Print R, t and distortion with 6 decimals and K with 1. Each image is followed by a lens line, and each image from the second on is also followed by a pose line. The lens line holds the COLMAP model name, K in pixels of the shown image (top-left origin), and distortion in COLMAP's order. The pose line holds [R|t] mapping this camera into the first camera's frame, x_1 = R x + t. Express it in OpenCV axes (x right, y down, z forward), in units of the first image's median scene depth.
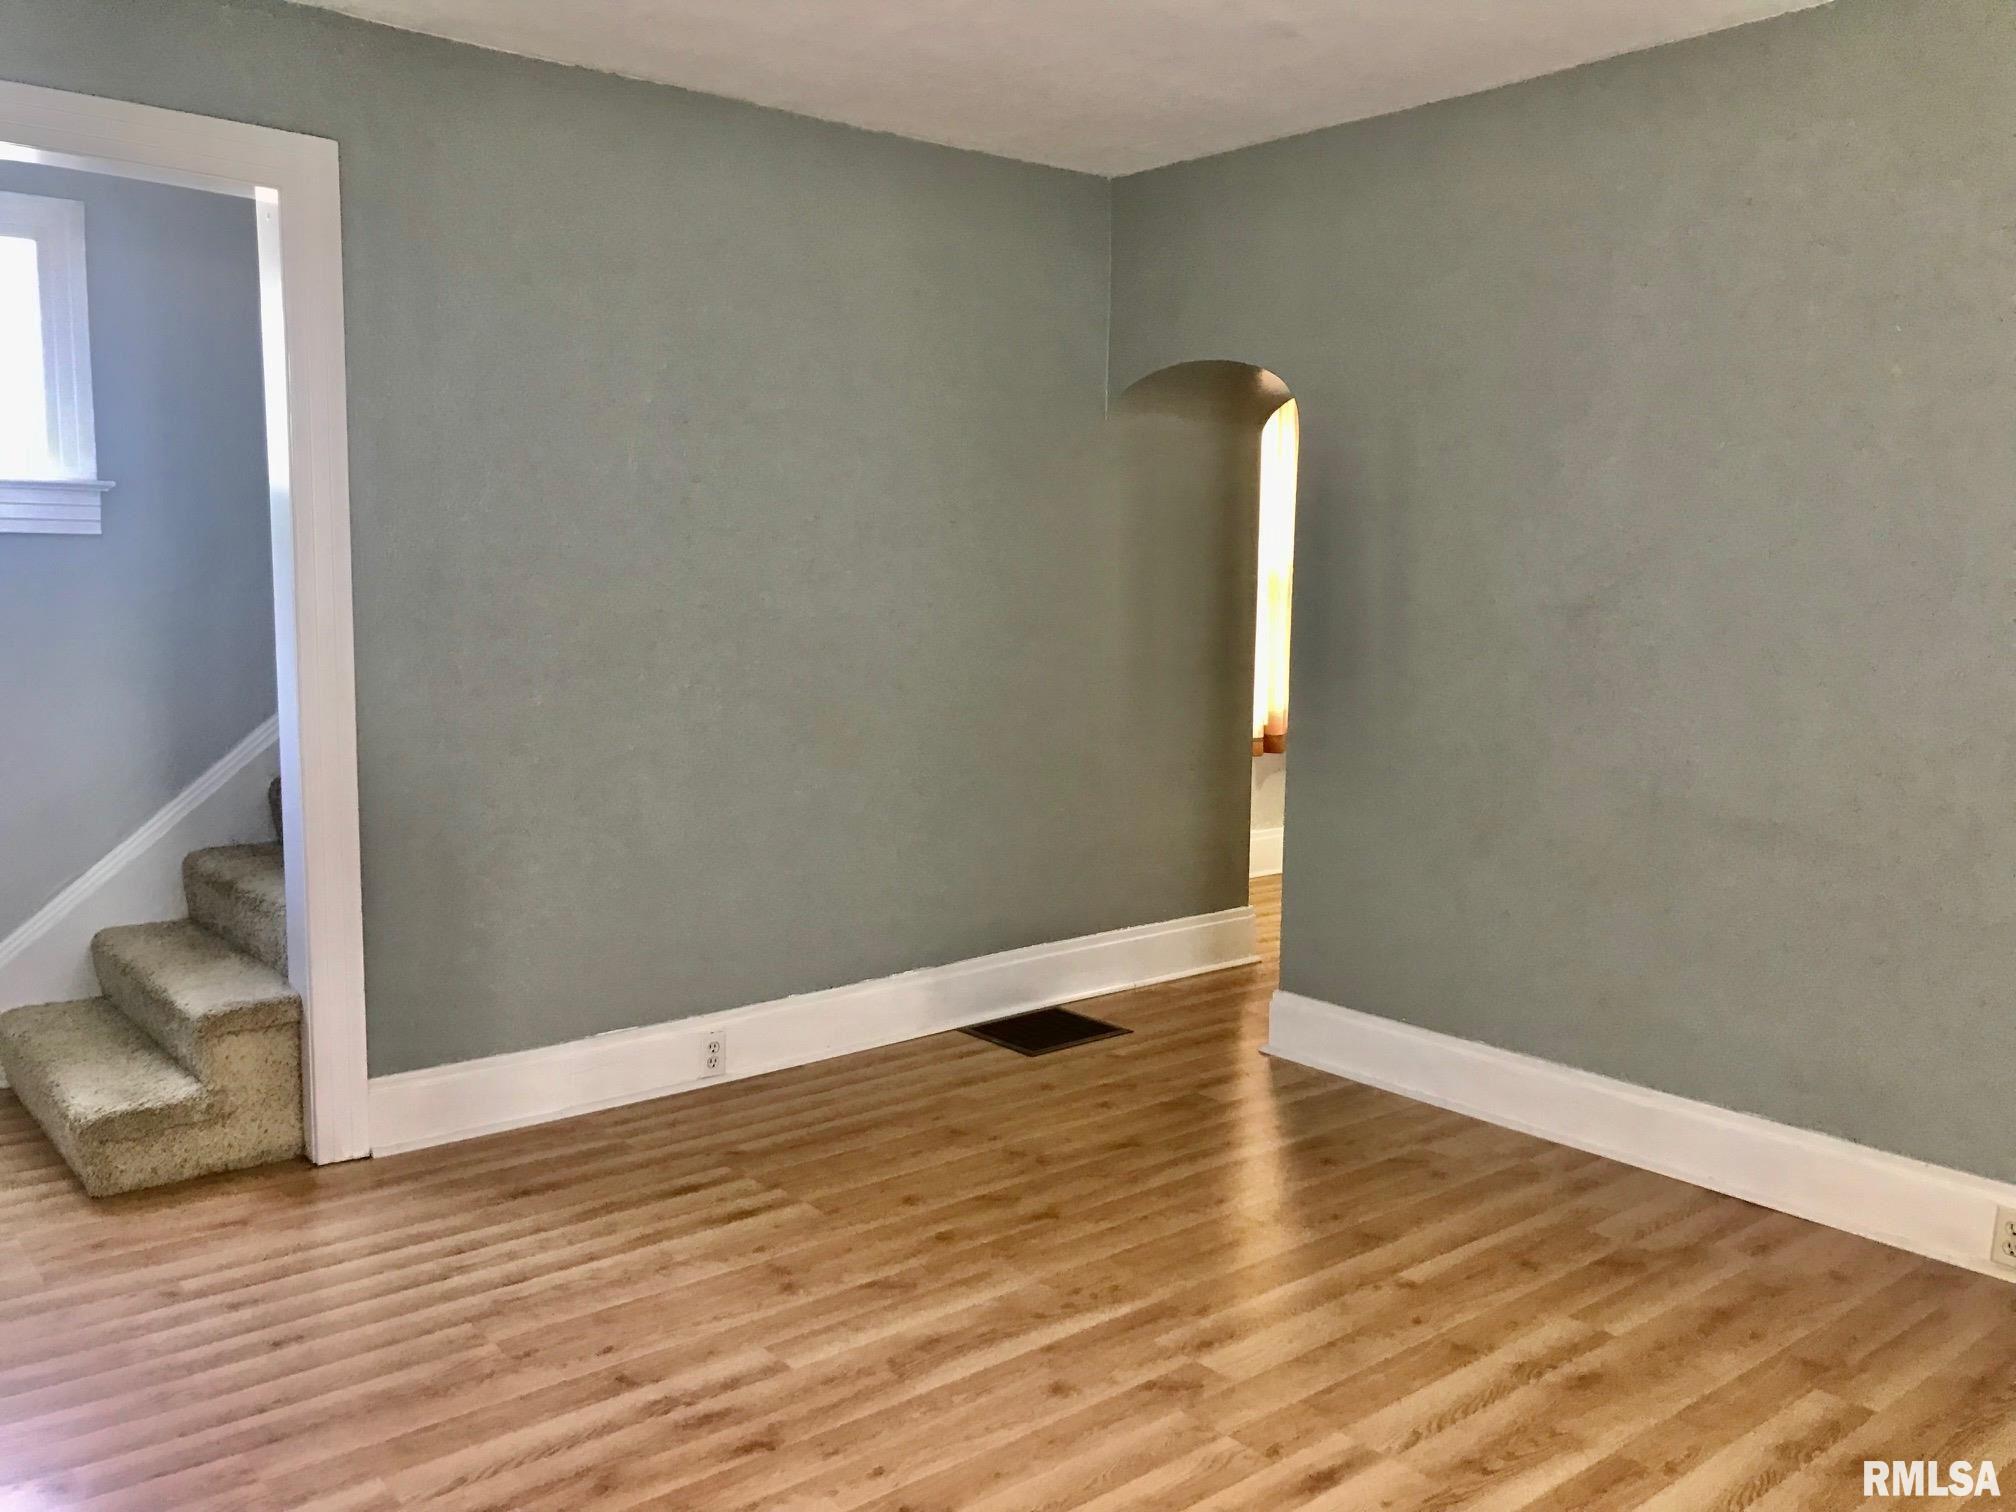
lens RADIAL K [[1657.0, 0, 1024.2], [0, 1657.0, 762.5], [0, 0, 1]] dist [0.061129, -0.065444]
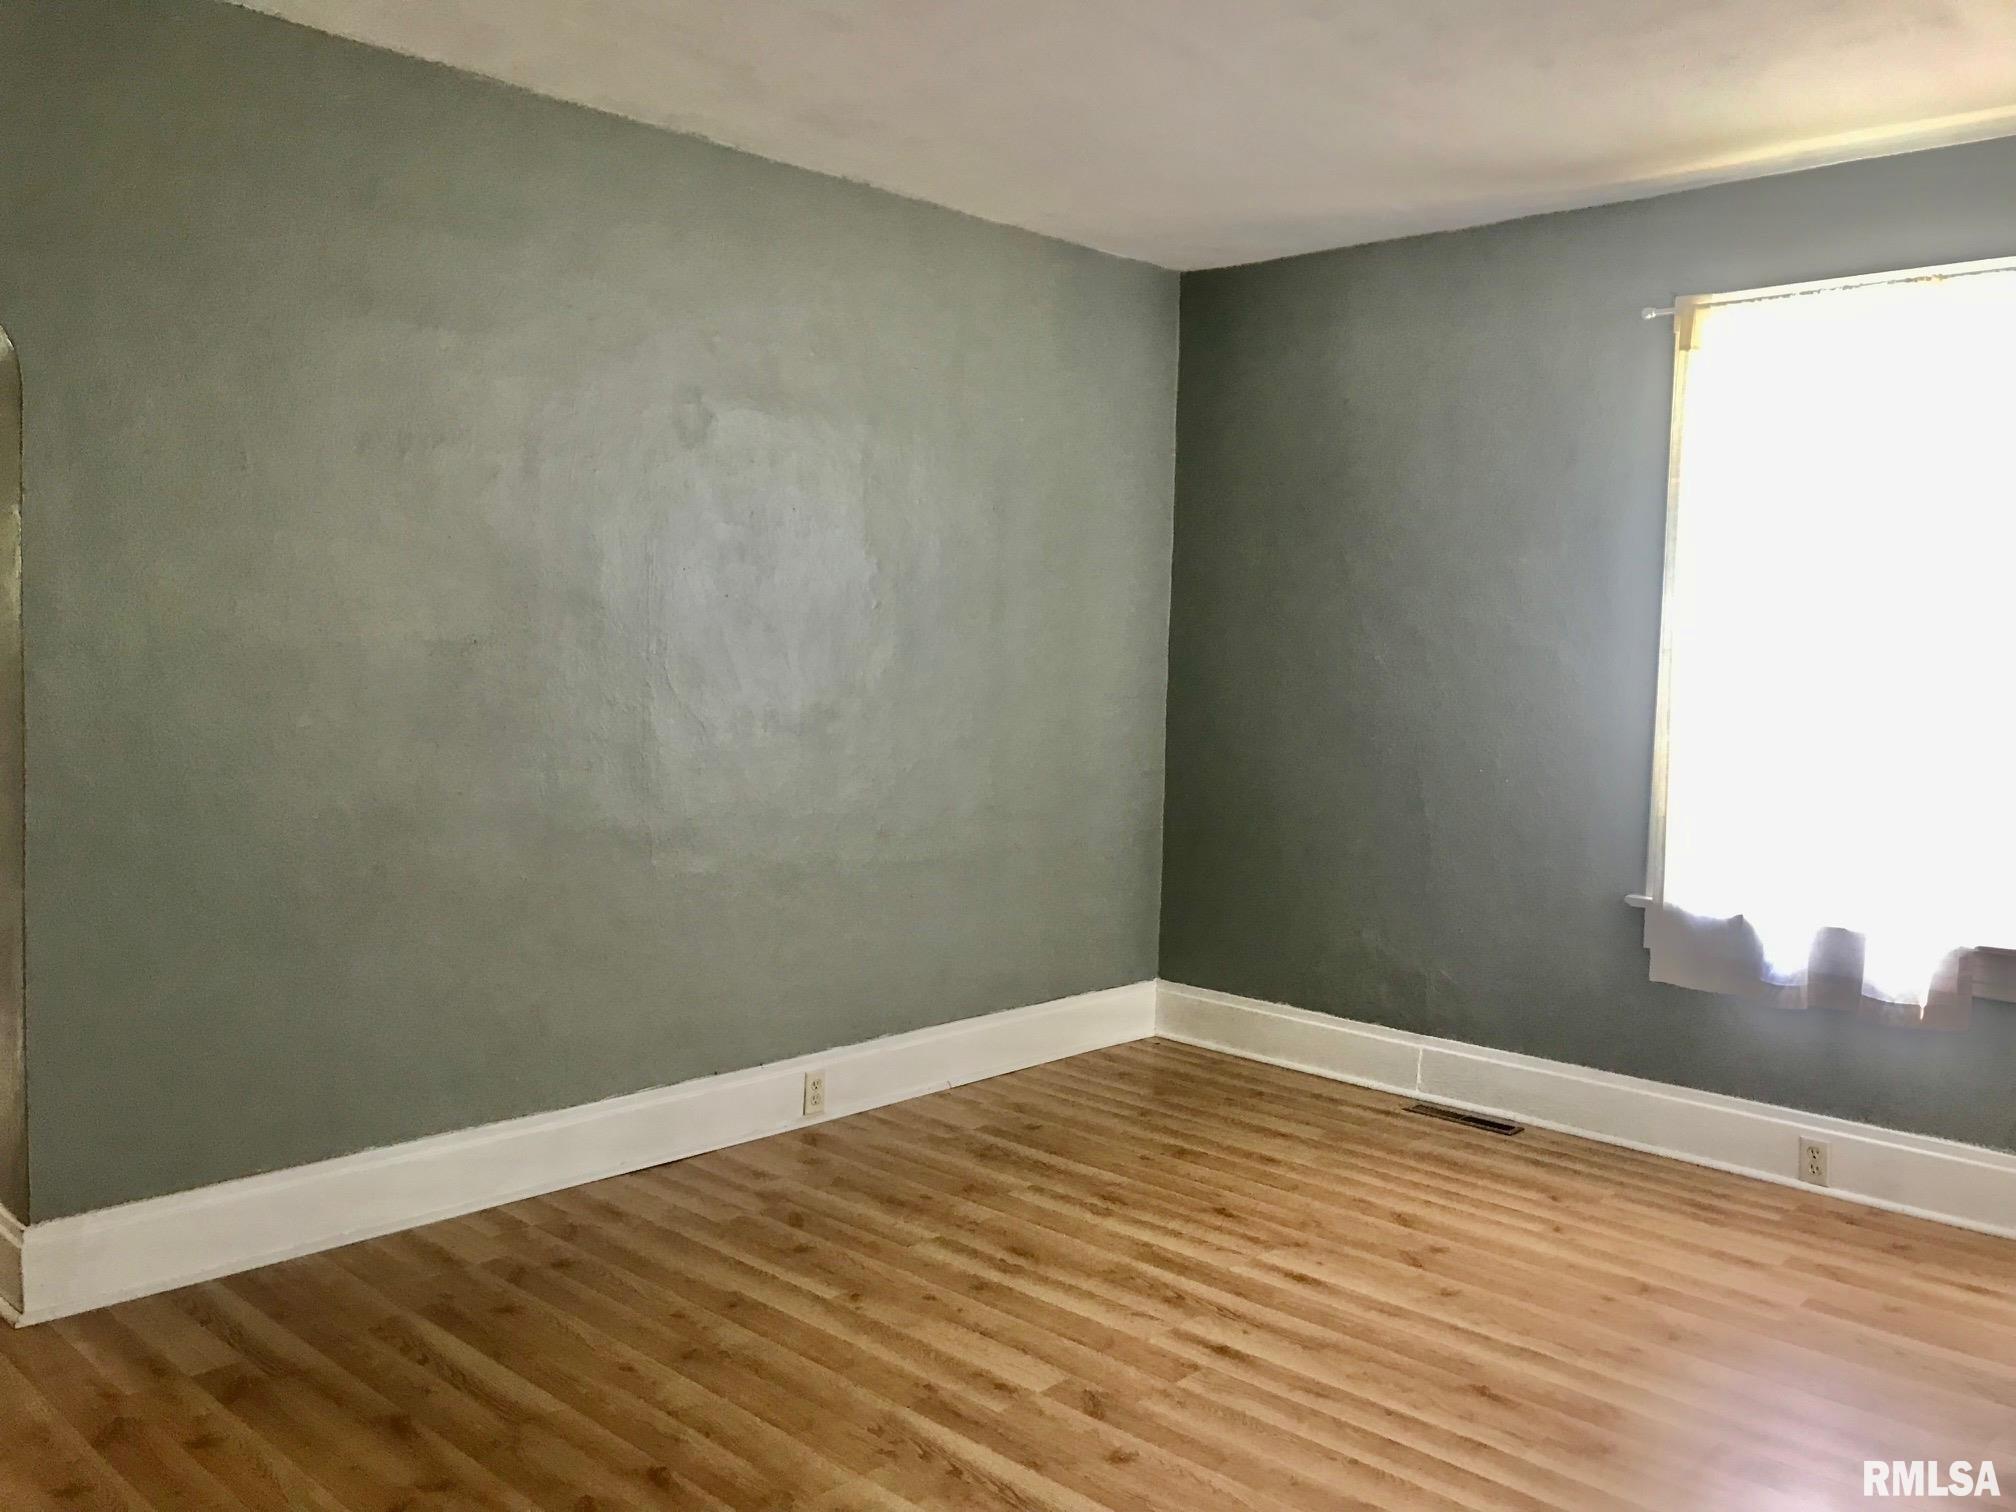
lens RADIAL K [[1657.0, 0, 1021.4], [0, 1657.0, 747.5], [0, 0, 1]] dist [0.061129, -0.065444]
pose [[-0.118393, -0.078852, 0.989831, -0.810365], [0.085259, 0.992353, 0.089251, -0.114378], [-0.989300, 0.094959, -0.110765, 1.010257]]
